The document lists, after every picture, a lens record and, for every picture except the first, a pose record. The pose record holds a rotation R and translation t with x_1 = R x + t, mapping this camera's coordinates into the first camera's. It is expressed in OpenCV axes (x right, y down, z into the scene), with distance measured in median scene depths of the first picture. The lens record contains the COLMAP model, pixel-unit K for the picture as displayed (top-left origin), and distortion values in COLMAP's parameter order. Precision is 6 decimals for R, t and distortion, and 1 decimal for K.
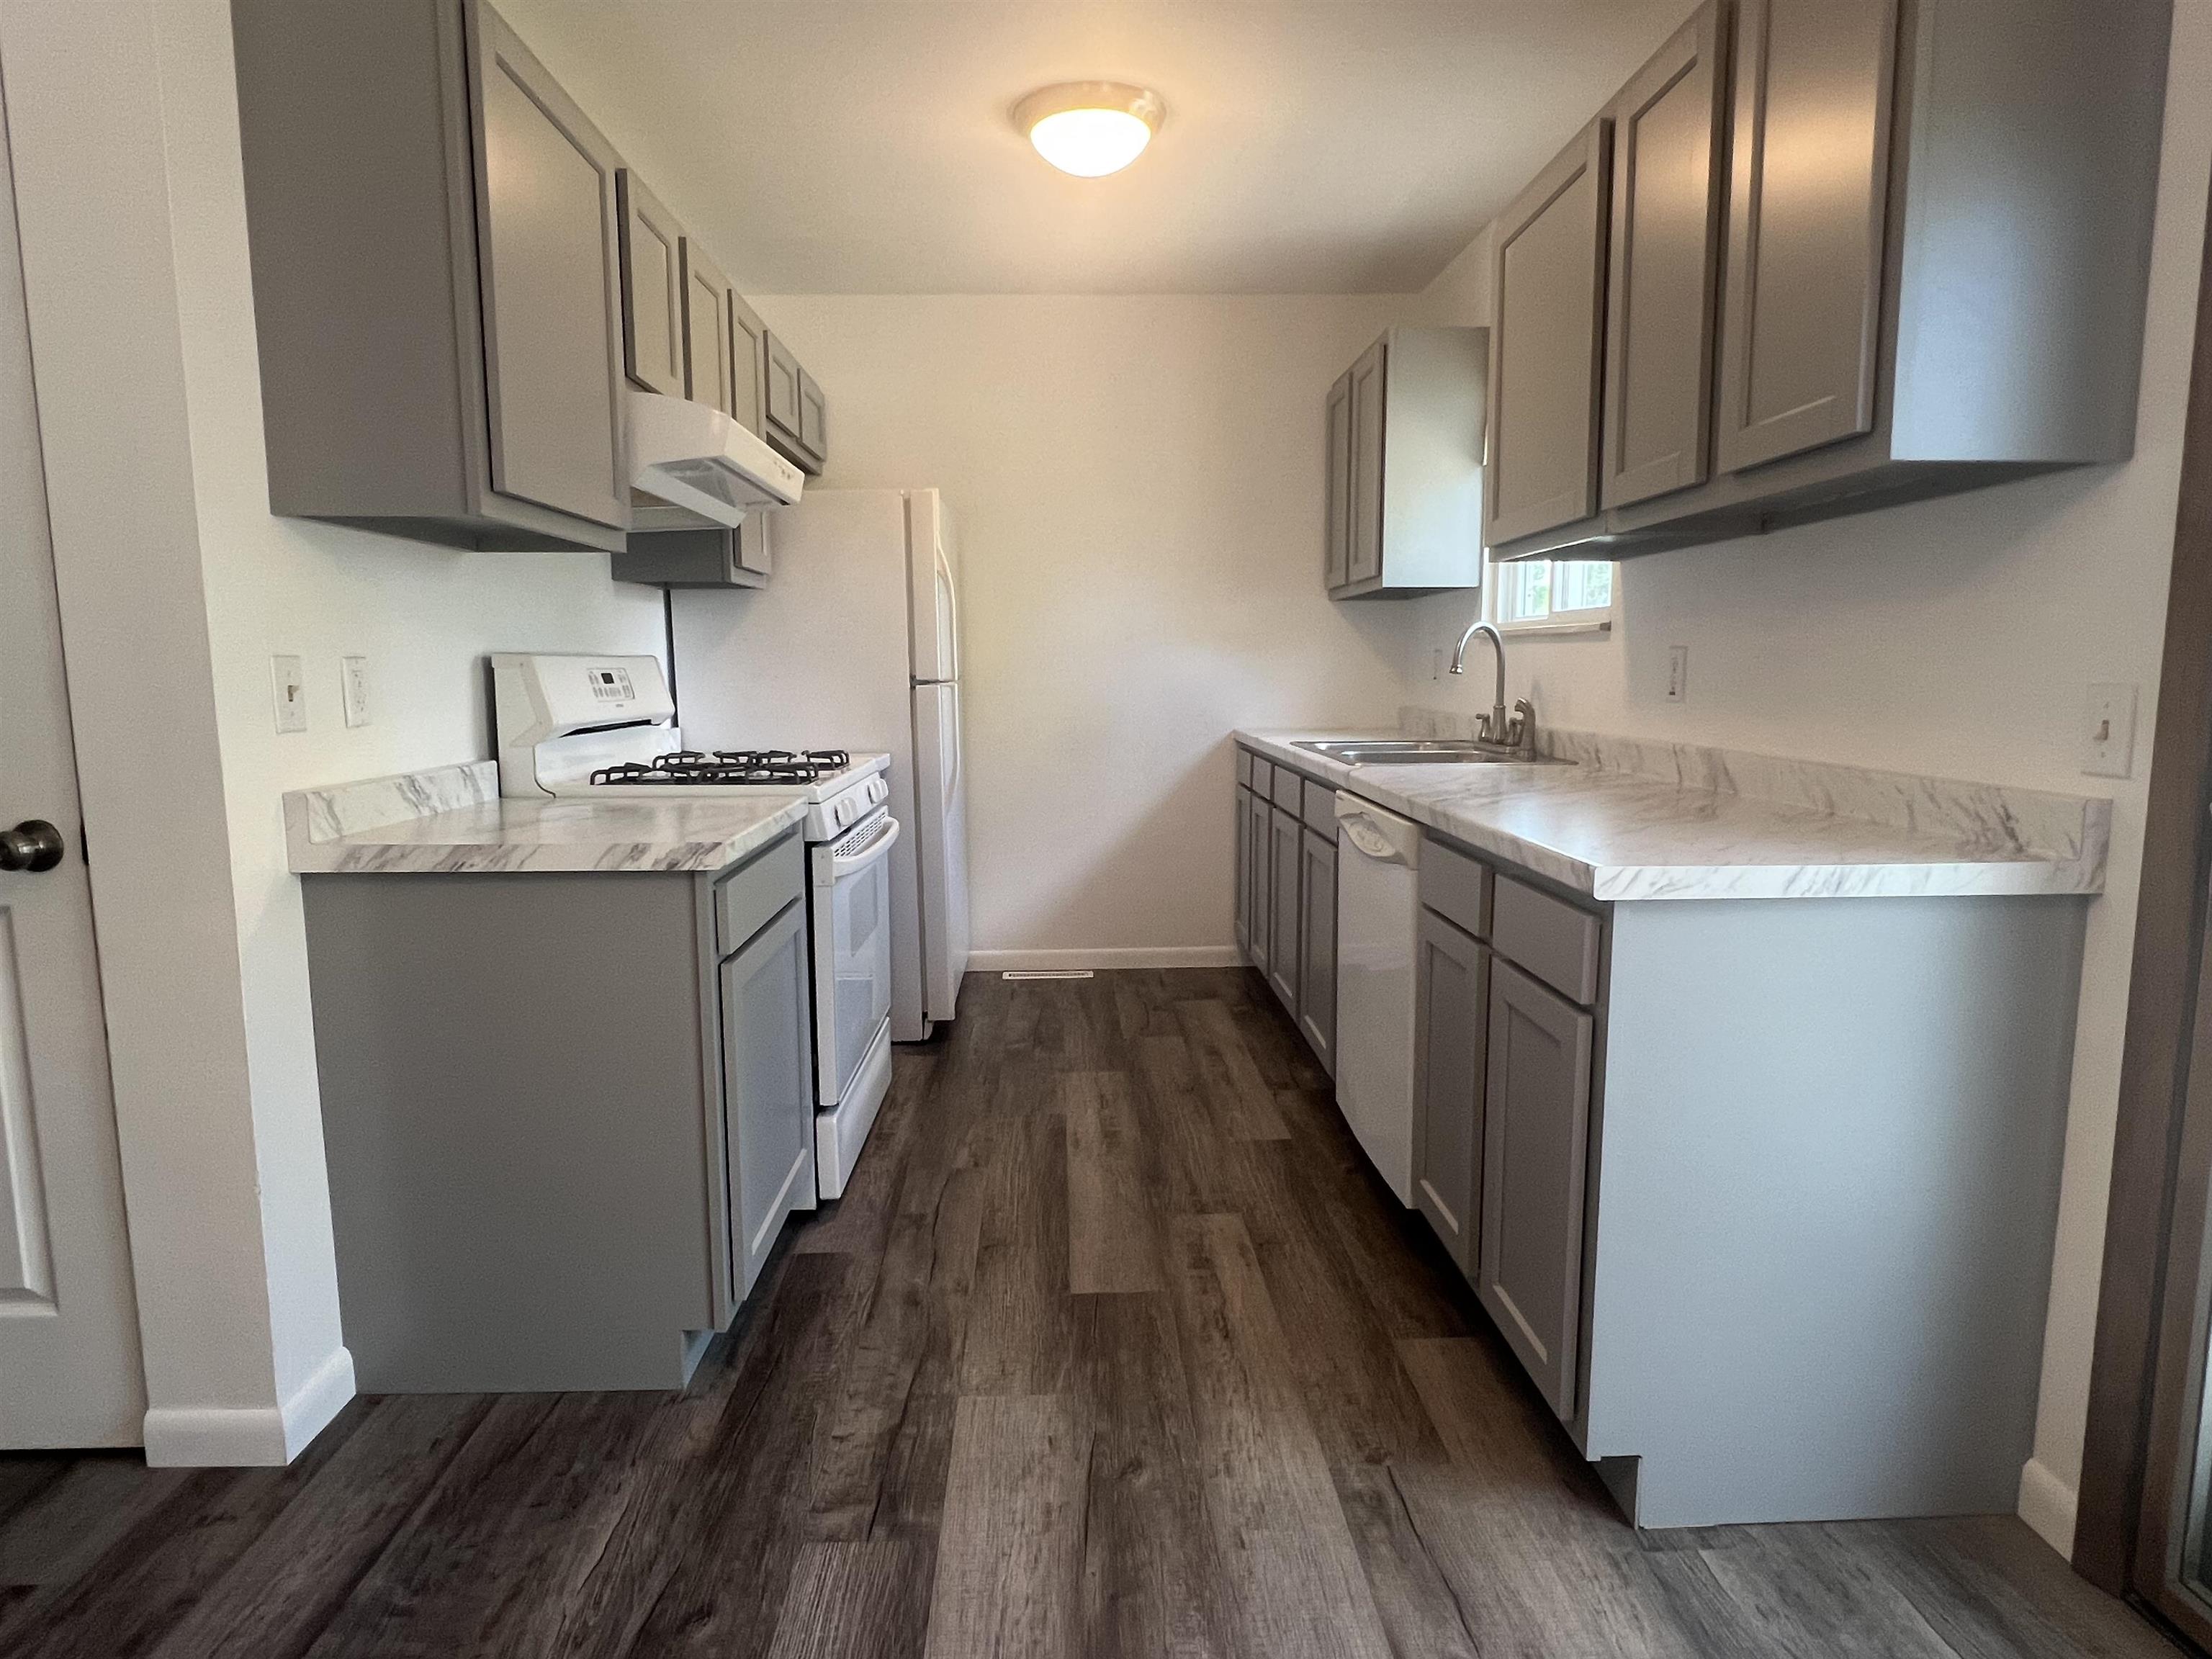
lens RADIAL K [[1226.7, 0, 1098.5], [0, 1226.7, 831.8], [0, 0, 1]] dist [-0.005138, 0.002669]
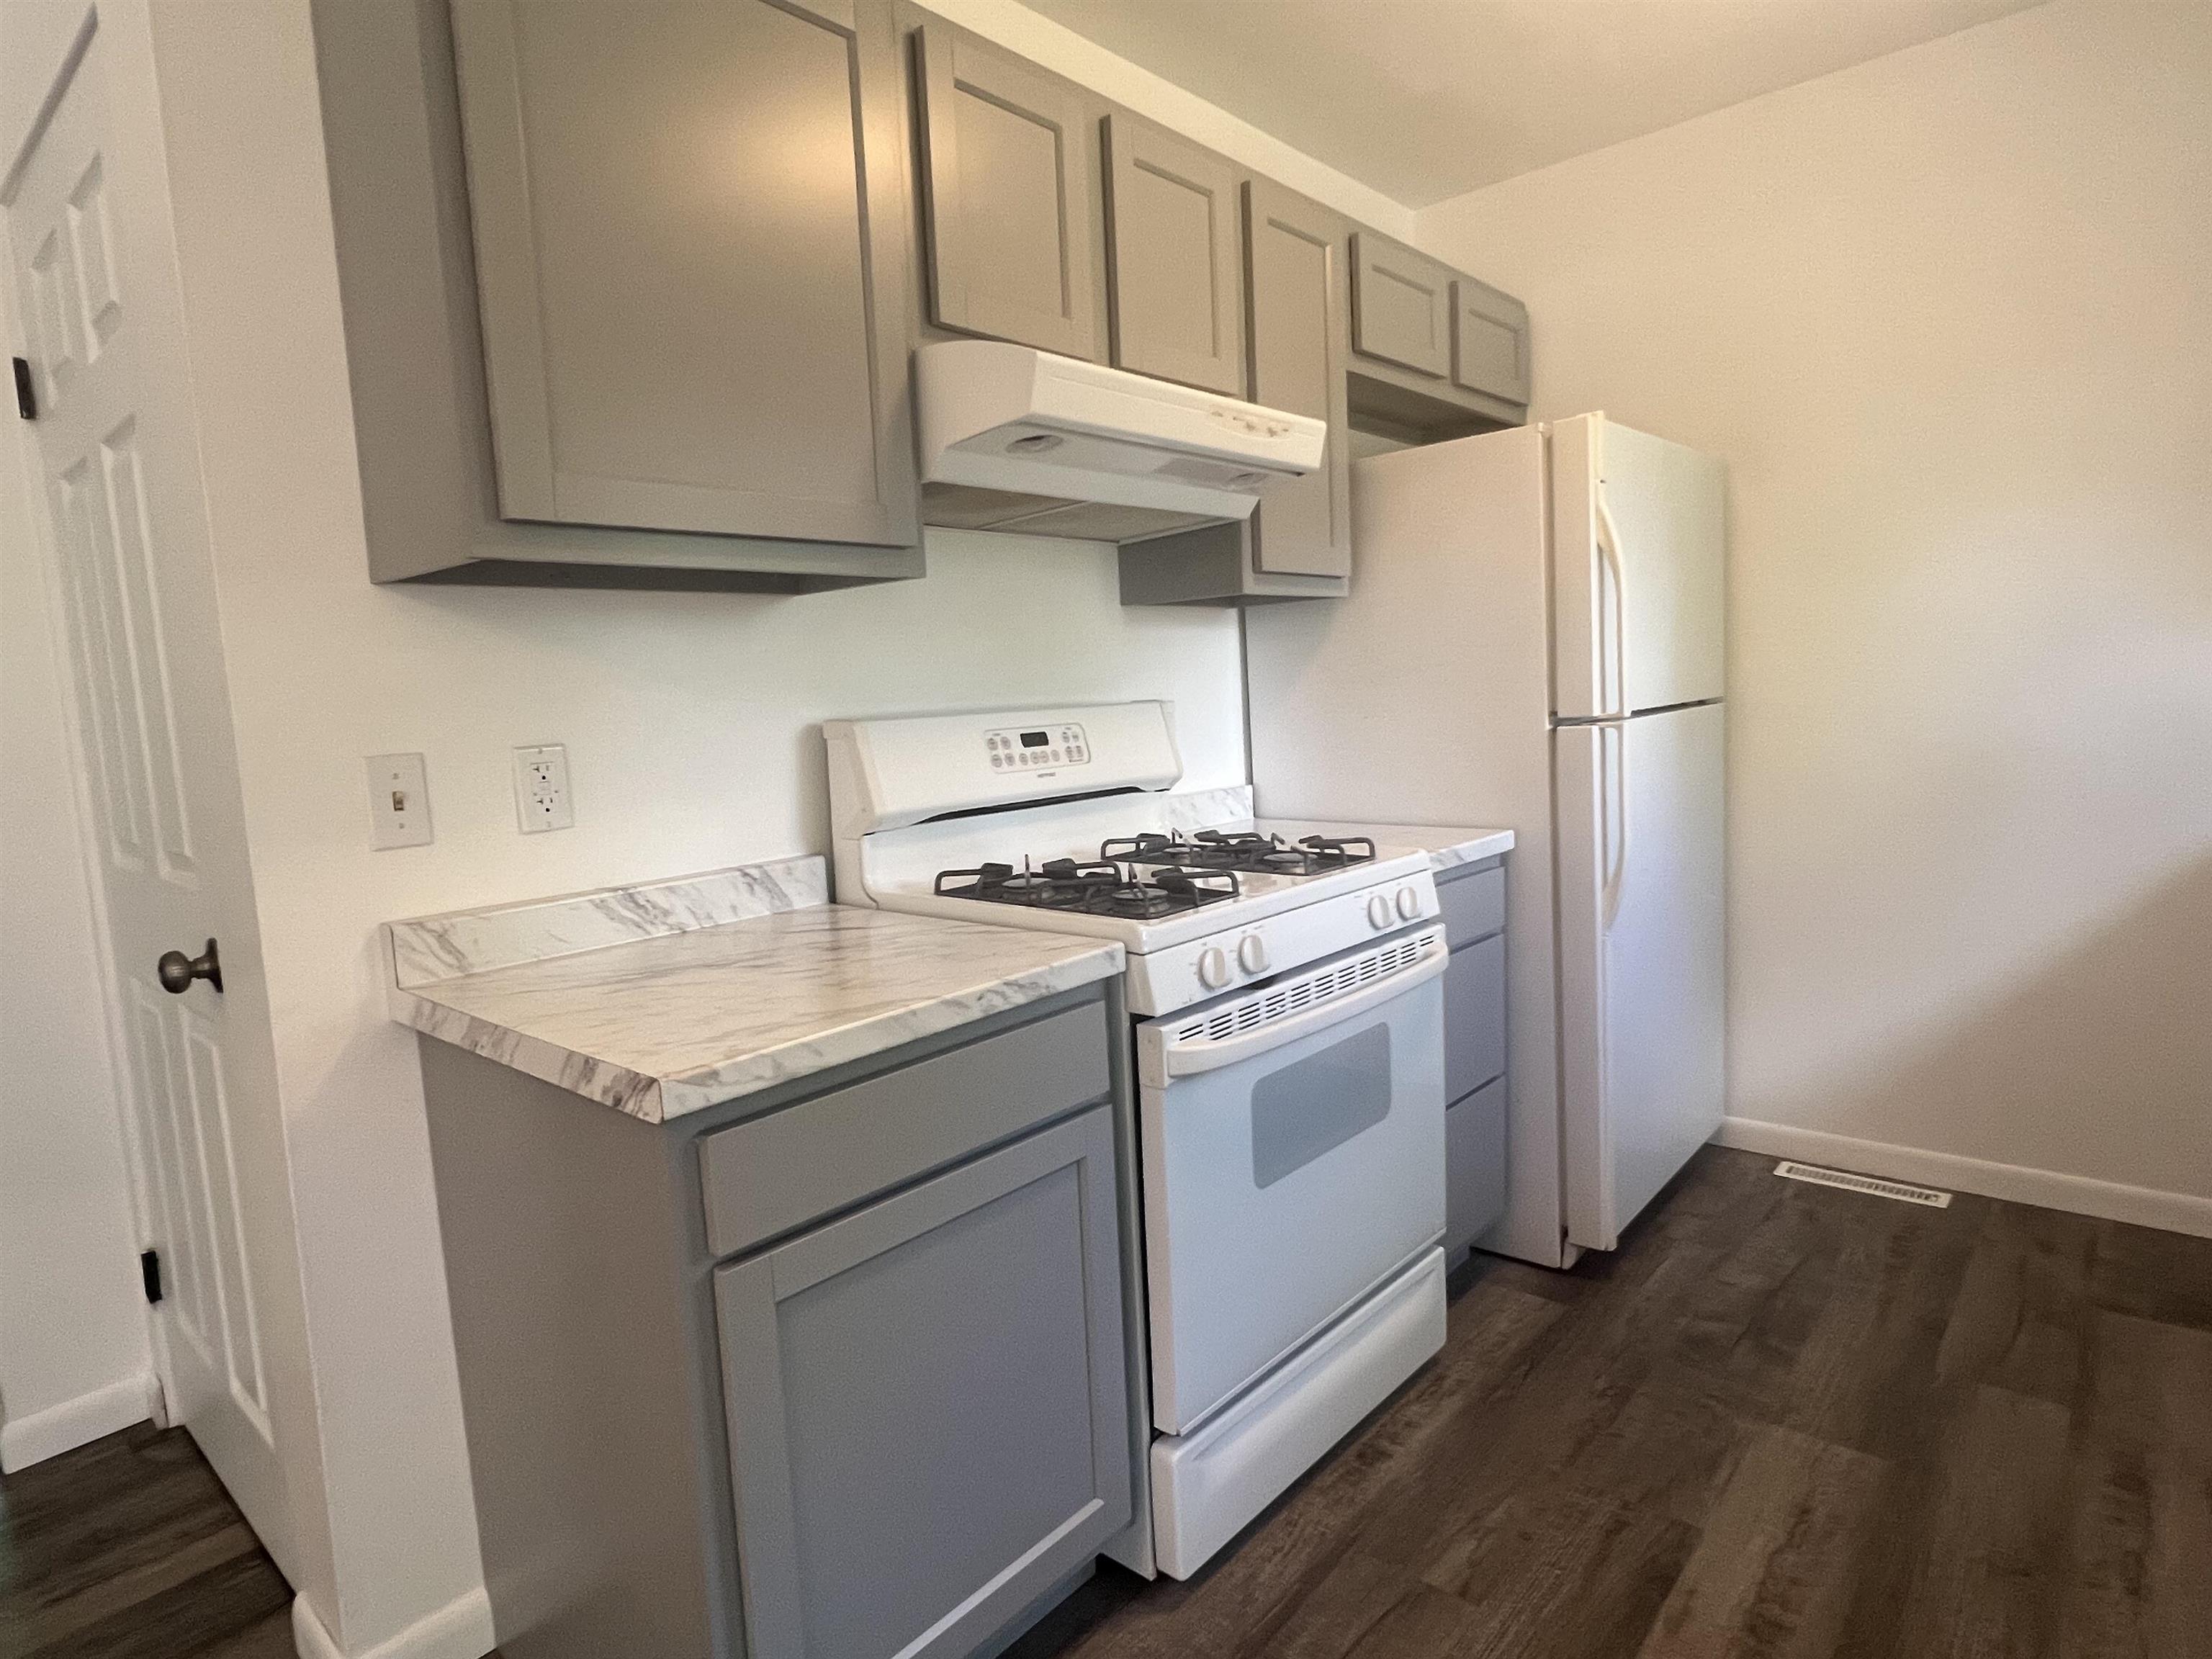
lens RADIAL K [[1226.7, 0, 1092.7], [0, 1226.7, 827.6], [0, 0, 1]] dist [-0.005138, 0.002669]
pose [[0.720782, 0.046219, -0.691619, 0.147915], [-0.046603, 0.998748, 0.018176, -0.081503], [0.691593, 0.019131, 0.722034, 0.451845]]
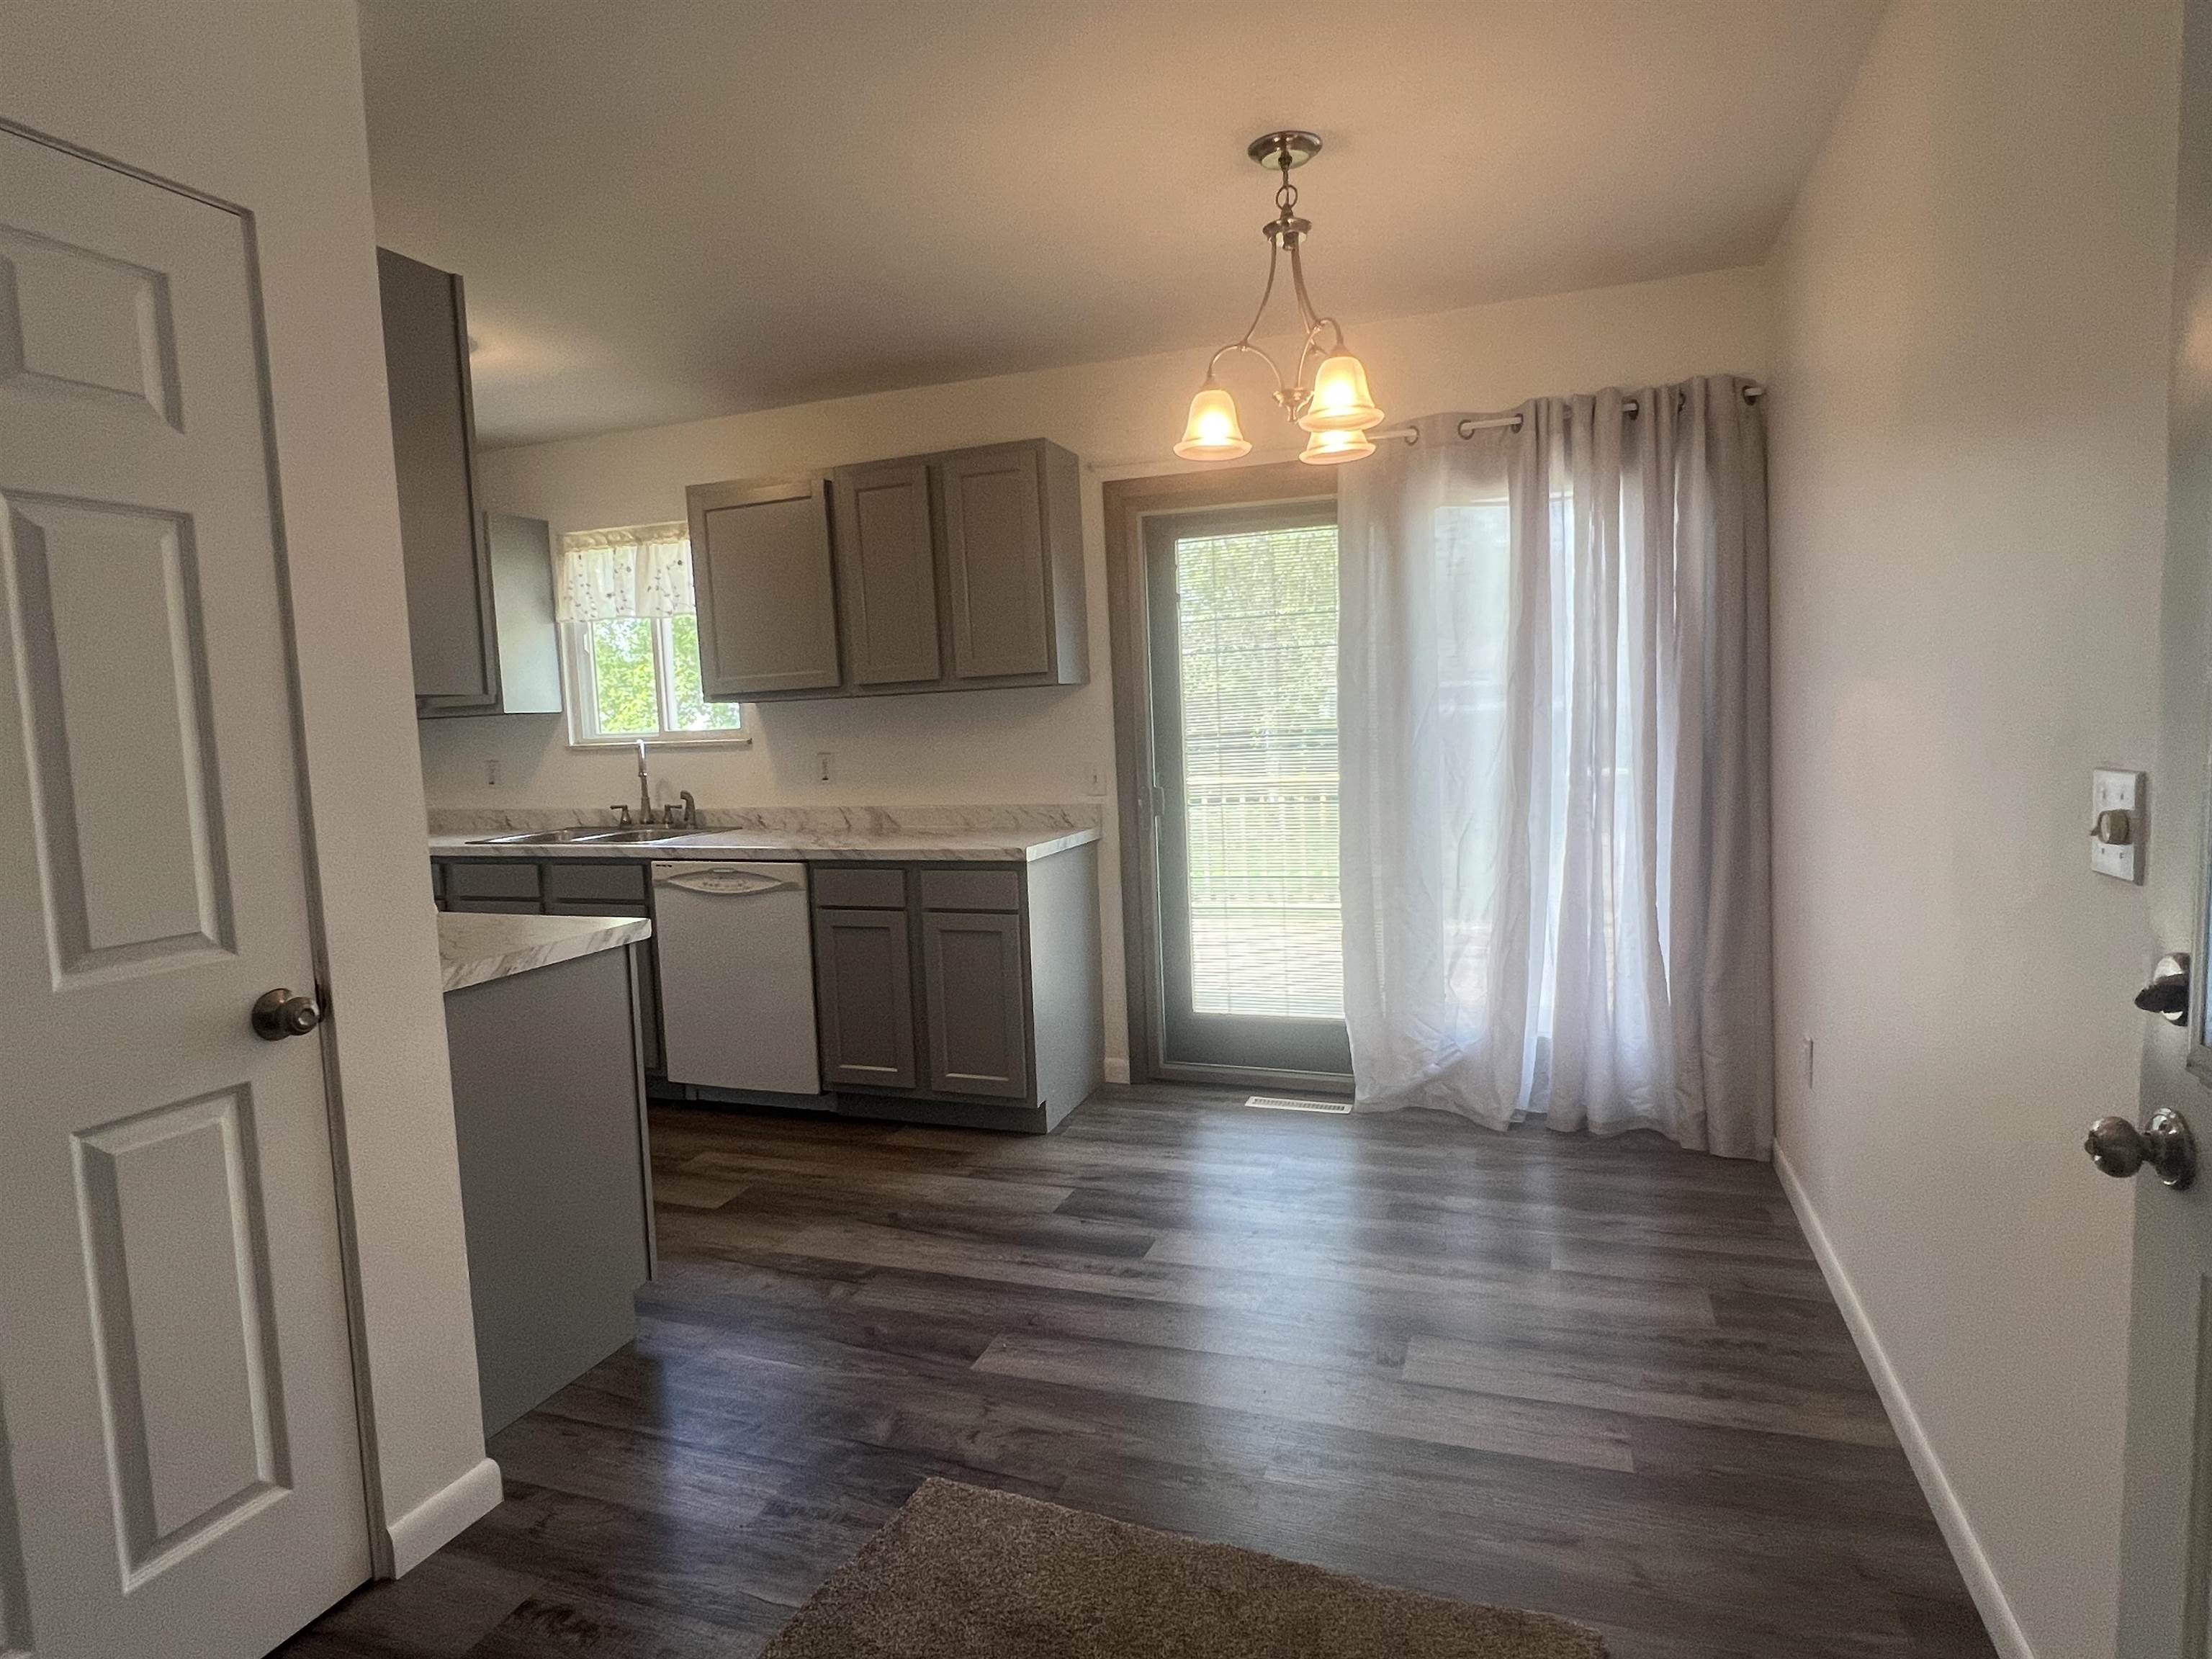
lens RADIAL K [[1226.7, 0, 1115.0], [0, 1226.7, 823.1], [0, 0, 1]] dist [-0.005138, 0.002669]
pose [[0.369496, -0.096782, 0.924179, -0.894925], [0.163785, 0.985774, 0.037749, -0.042248], [-0.914684, 0.137419, 0.380090, -0.042332]]
